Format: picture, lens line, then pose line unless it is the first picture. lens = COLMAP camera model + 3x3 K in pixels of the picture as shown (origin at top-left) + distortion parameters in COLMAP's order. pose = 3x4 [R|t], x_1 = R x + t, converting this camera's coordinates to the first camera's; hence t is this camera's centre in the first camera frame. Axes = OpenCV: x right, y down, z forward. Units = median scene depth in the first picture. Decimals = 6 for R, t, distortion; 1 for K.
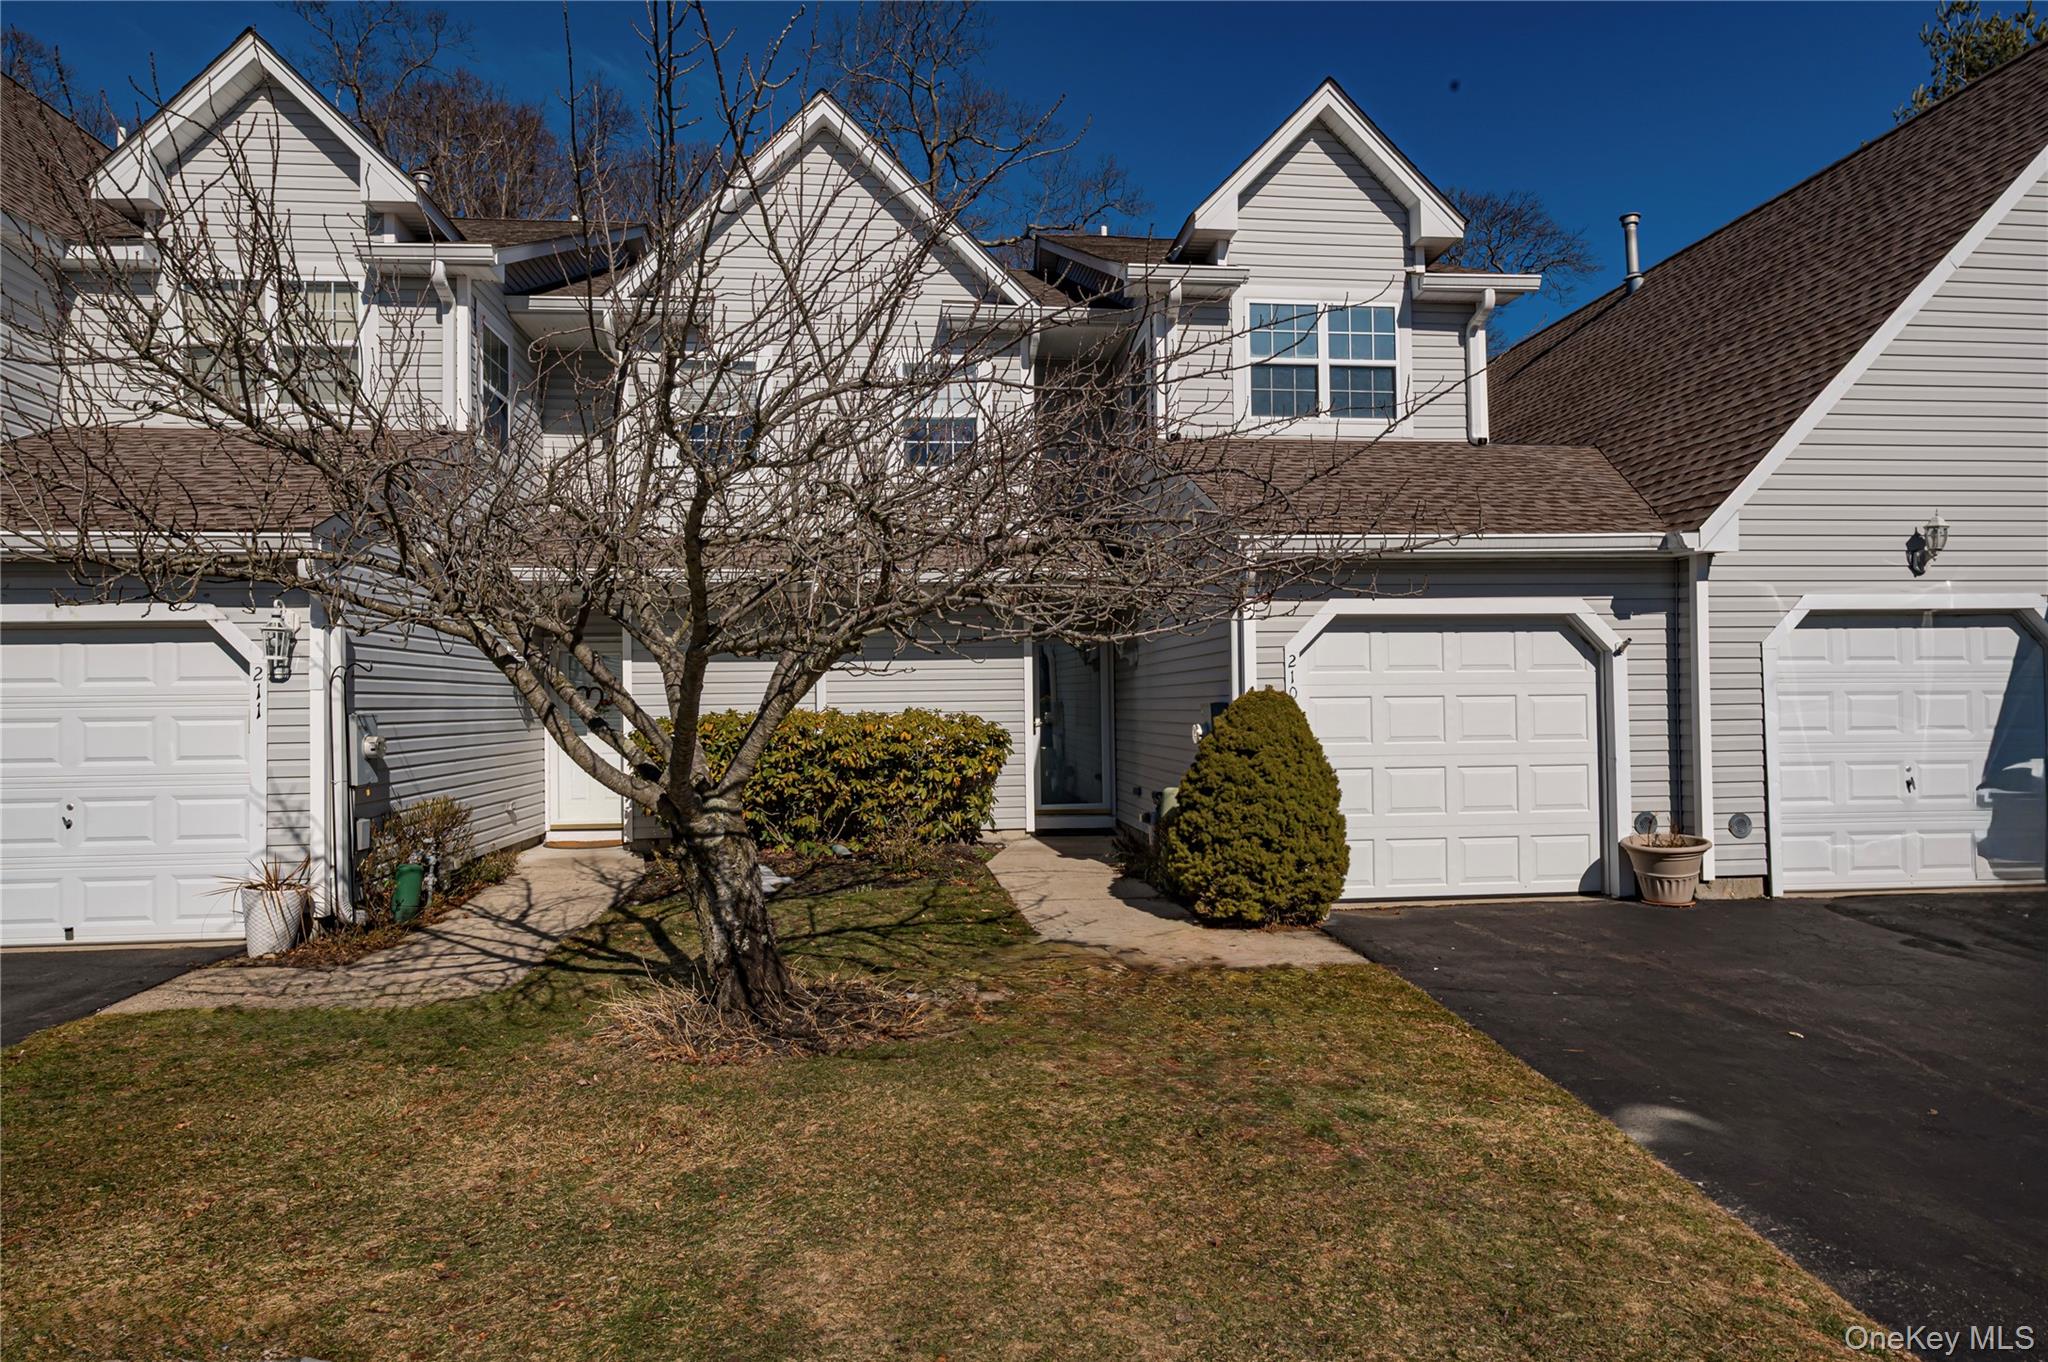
lens RADIAL K [[1269.2, 0, 1027.9], [0, 1269.2, 680.2], [0, 0, 1]] dist [0.005205, 0.001819]
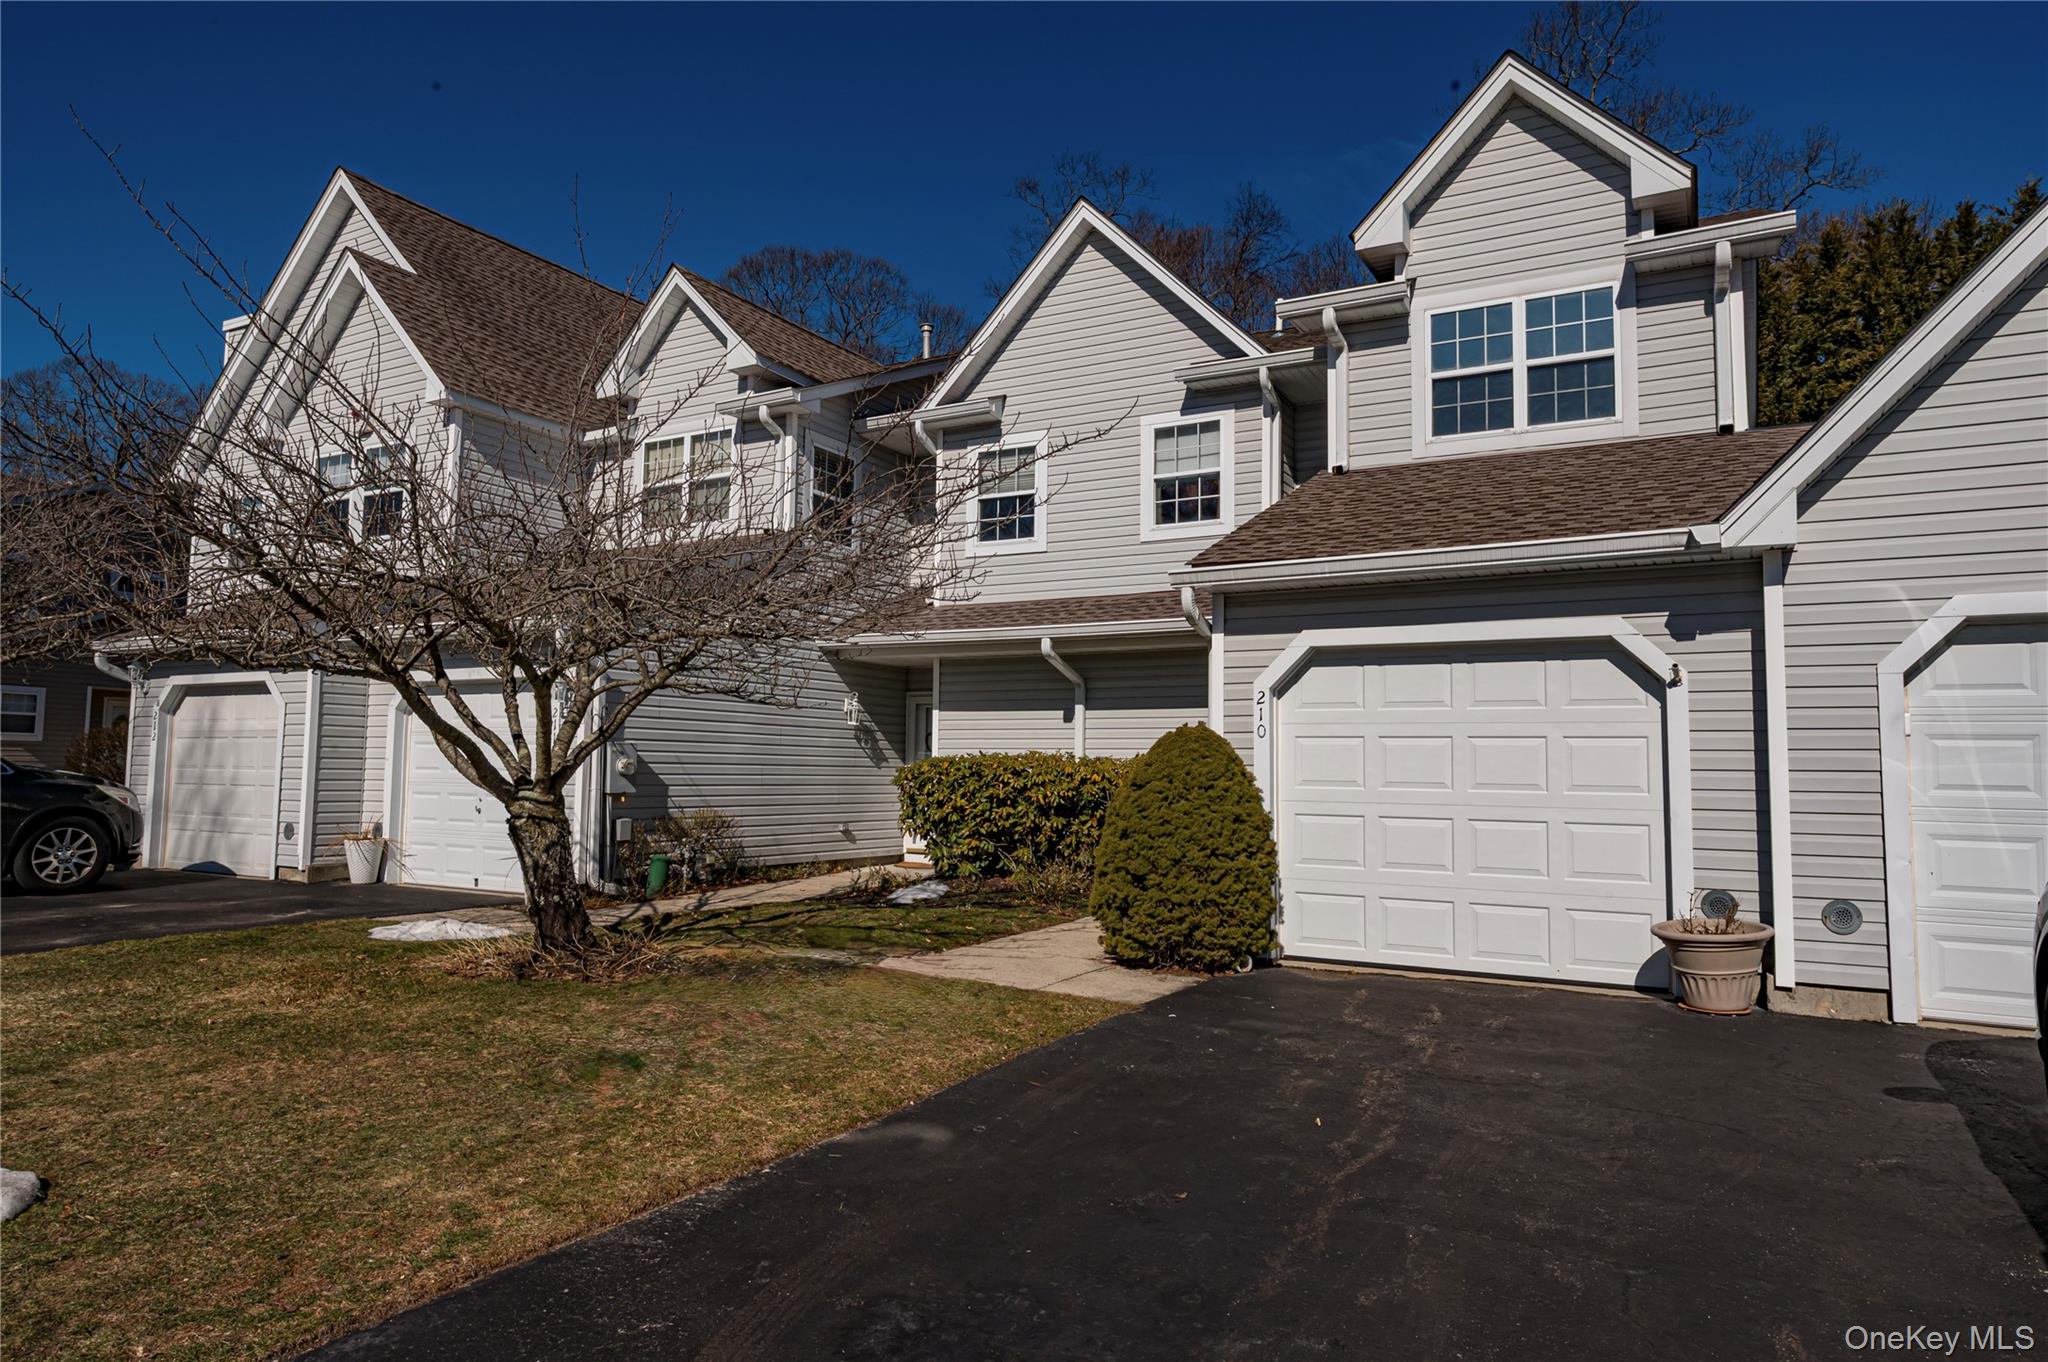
lens RADIAL K [[1269.2, 0, 1022.4], [0, 1269.2, 682.2], [0, 0, 1]] dist [0.005205, 0.001819]
pose [[0.805948, -0.018591, -0.591694, 0.491017], [-0.014300, 0.998604, -0.050854, 0.019090], [0.591813, 0.049447, 0.804557, 0.104384]]
